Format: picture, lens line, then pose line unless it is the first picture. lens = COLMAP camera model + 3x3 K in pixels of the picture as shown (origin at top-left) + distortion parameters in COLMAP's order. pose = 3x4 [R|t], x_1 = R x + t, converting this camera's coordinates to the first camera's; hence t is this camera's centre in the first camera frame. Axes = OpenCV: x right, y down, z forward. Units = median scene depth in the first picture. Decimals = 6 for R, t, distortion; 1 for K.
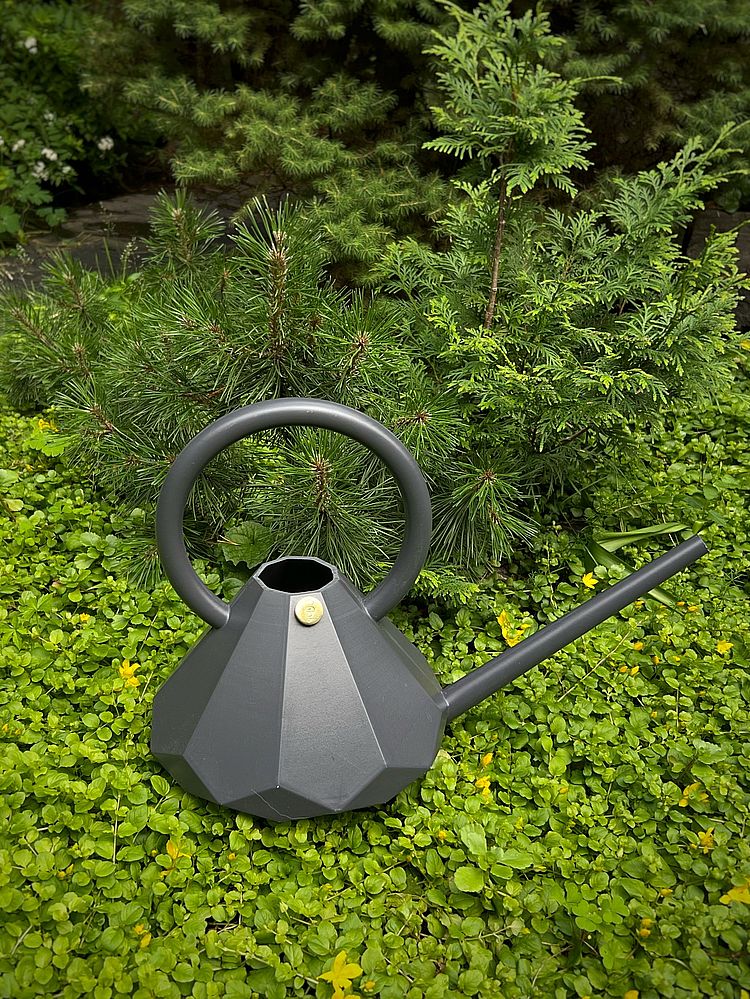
lens RADIAL K [[1228.9, 0, 428.8], [0, 1228.9, 498.5], [0, 0, 1]] dist [0.019126, 0.030266]
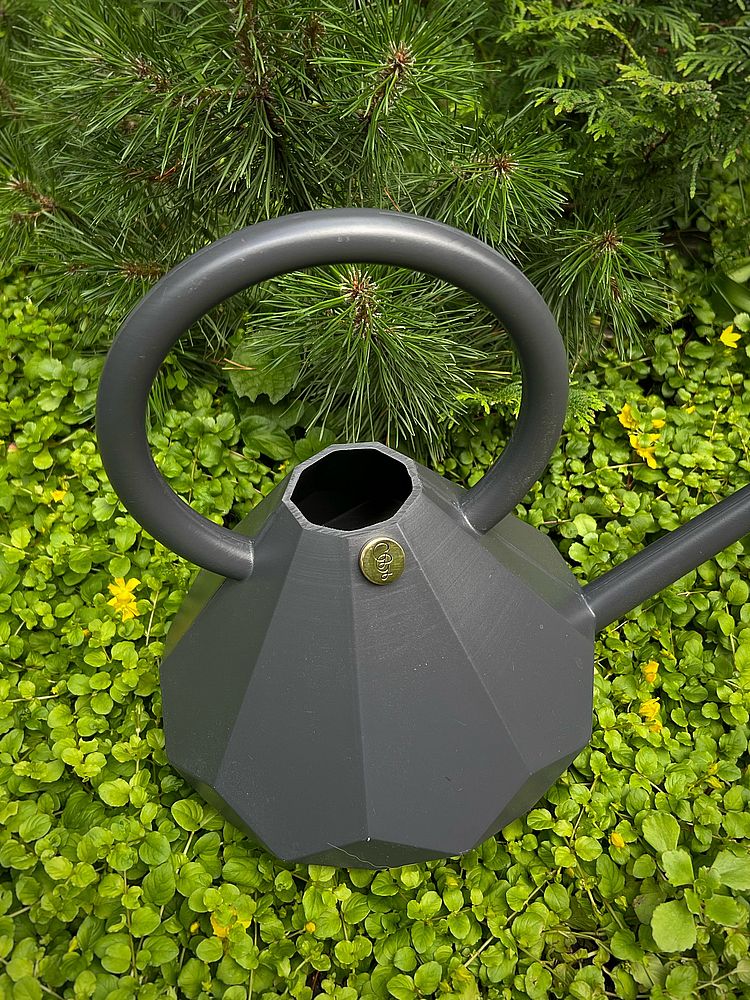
lens RADIAL K [[1230.1, 0, 428.9], [0, 1230.1, 499.0], [0, 0, 1]] dist [0.019126, 0.030266]
pose [[0.993751, -0.102577, -0.044018, -0.034919], [0.110659, 0.957034, 0.268030, -0.076649], [0.014633, -0.271226, 0.962404, 0.334391]]
